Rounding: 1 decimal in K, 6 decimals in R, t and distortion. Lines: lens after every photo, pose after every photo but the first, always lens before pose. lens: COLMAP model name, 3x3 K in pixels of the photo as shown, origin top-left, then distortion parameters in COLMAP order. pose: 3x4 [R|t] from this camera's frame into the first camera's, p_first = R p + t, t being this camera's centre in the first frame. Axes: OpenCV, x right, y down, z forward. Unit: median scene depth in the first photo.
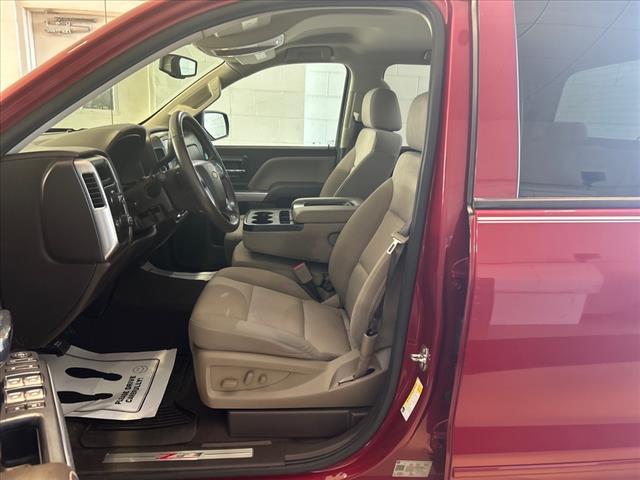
lens RADIAL K [[495.5, 0, 320.0], [0, 495.5, 240.0], [0, 0, 1]] dist [-0.002744, -0.001985]
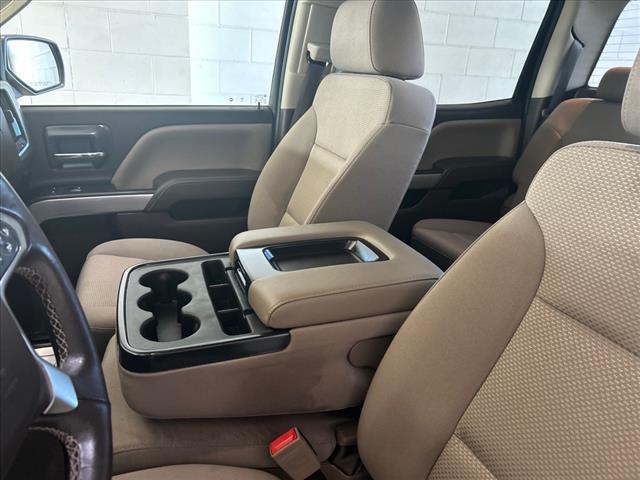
lens RADIAL K [[495.5, 0, 320.0], [0, 495.5, 240.0], [0, 0, 1]] dist [-0.002744, -0.001985]
pose [[0.965590, -0.072107, 0.249873, -0.099596], [0.046613, 0.993221, 0.106489, -0.139946], [-0.255858, -0.091178, 0.962405, 0.631531]]
